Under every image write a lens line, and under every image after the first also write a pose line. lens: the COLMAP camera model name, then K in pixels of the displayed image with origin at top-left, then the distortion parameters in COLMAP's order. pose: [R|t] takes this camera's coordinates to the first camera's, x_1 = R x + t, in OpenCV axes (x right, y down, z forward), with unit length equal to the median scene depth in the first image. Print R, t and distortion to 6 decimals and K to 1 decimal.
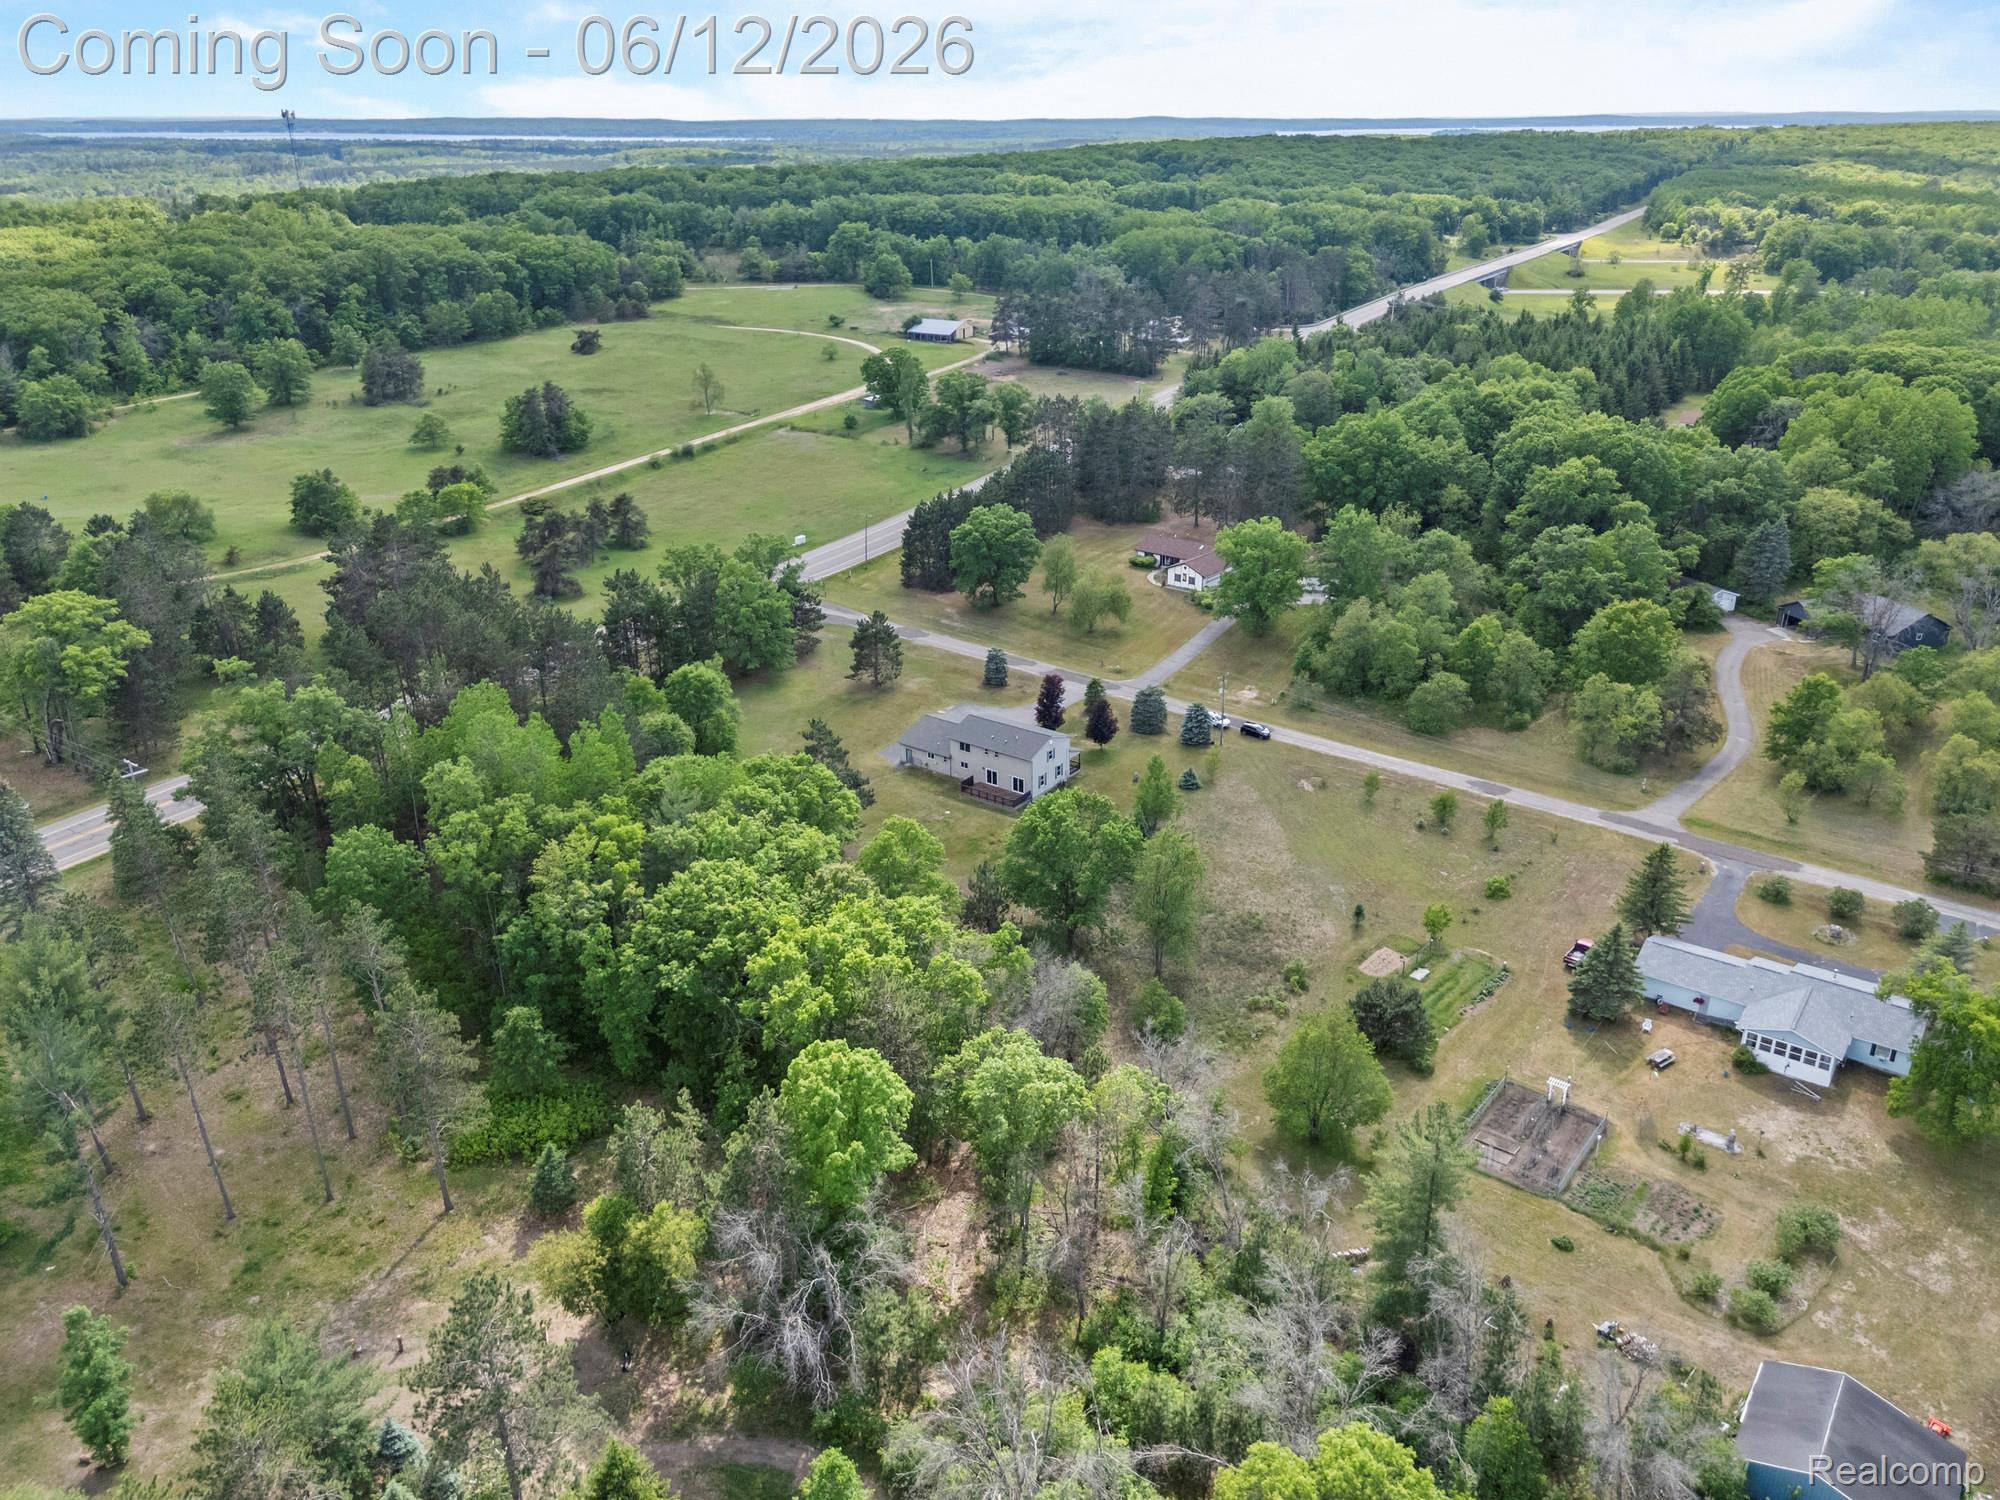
lens RADIAL K [[1488.0, 0, 1004.8], [0, 1488.0, 699.7], [0, 0, 1]] dist [0.054322, -0.055113]
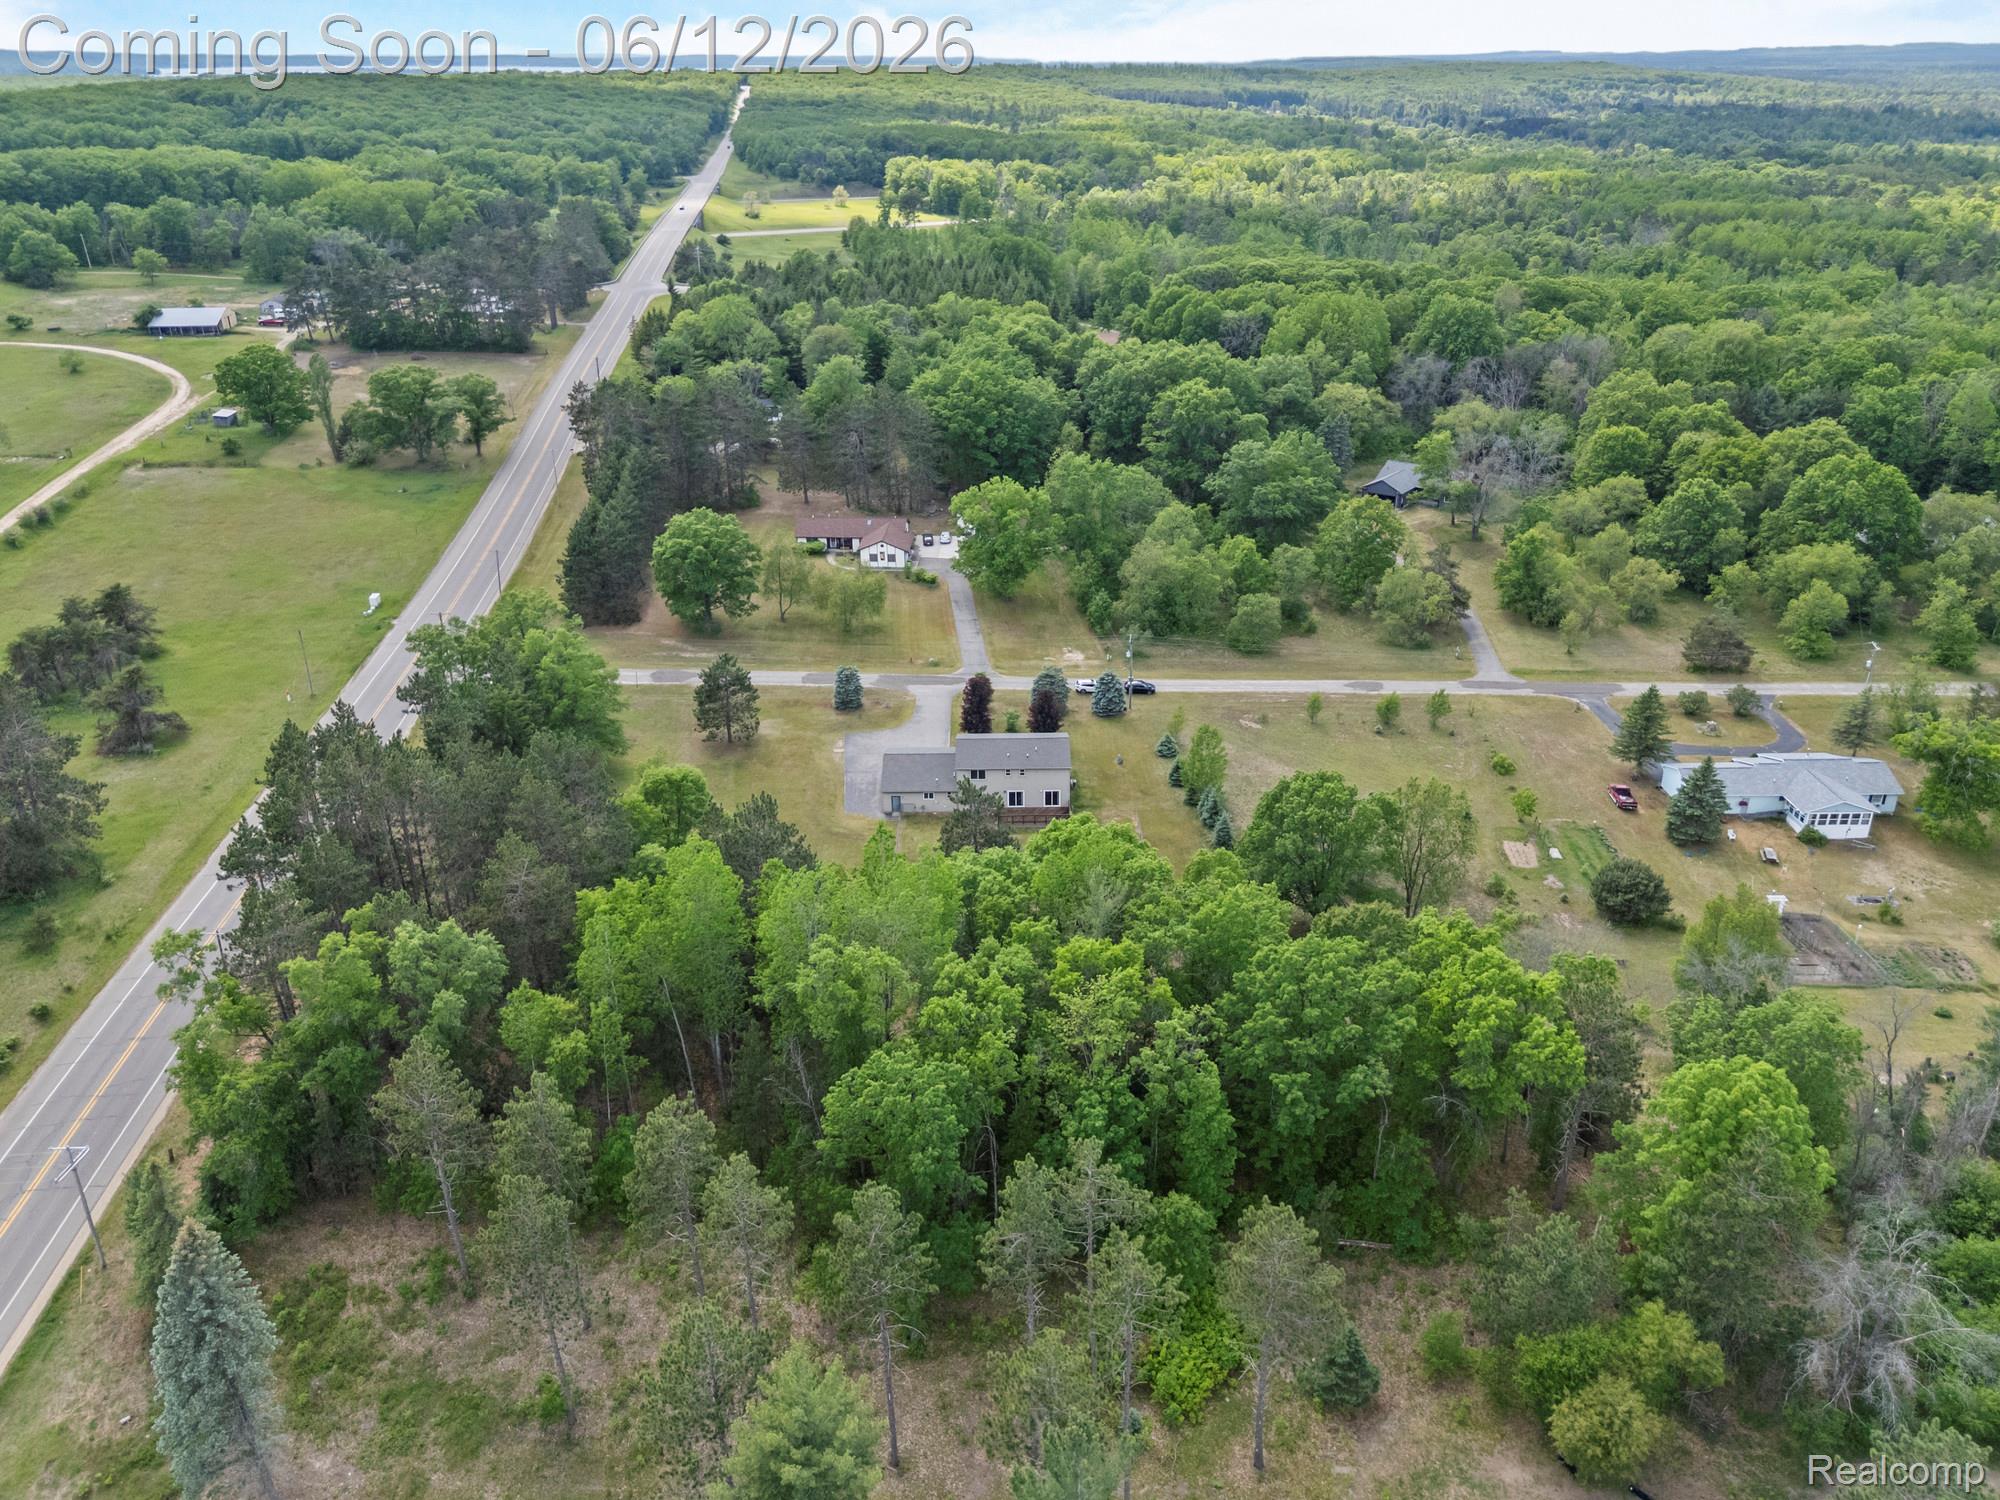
lens RADIAL K [[1488.0, 0, 1004.8], [0, 1488.0, 699.7], [0, 0, 1]] dist [0.054322, -0.055113]
pose [[0.796014, -0.234866, 0.557854, -0.382710], [0.215036, 0.971257, 0.102075, -0.076354], [-0.565793, 0.038706, 0.823638, 0.188253]]
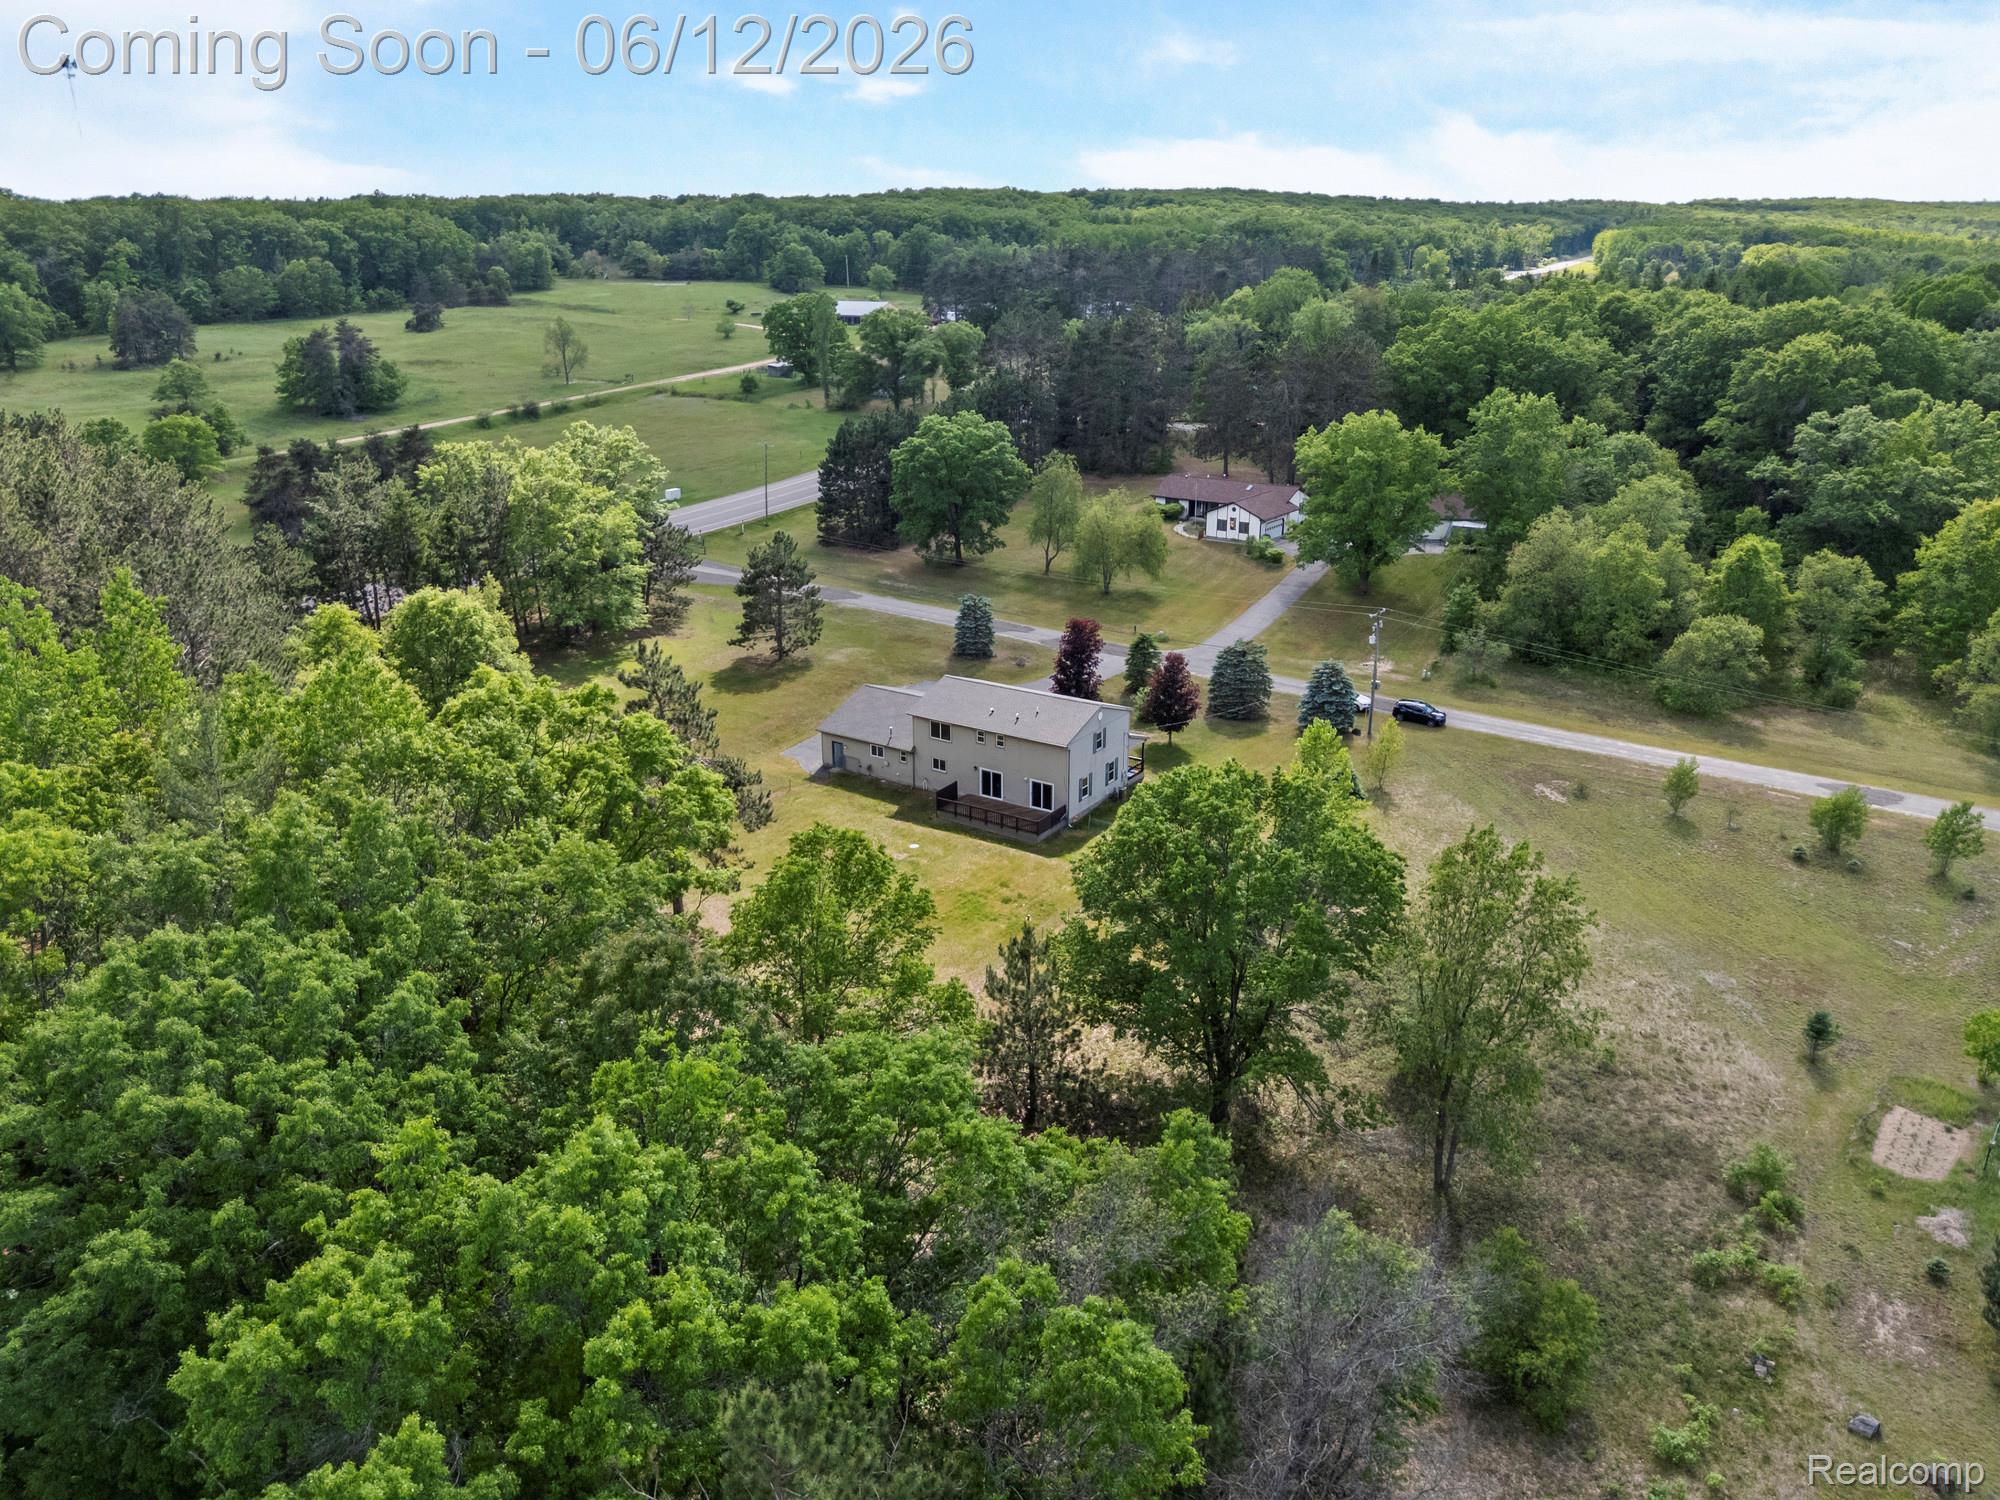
lens RADIAL K [[1488.0, 0, 1004.8], [0, 1488.0, 699.7], [0, 0, 1]] dist [0.054322, -0.055113]
pose [[0.998210, -0.009747, 0.059005, -0.026786], [0.013306, 0.998096, -0.060220, 0.040717], [-0.058305, 0.060898, 0.996440, 0.340511]]
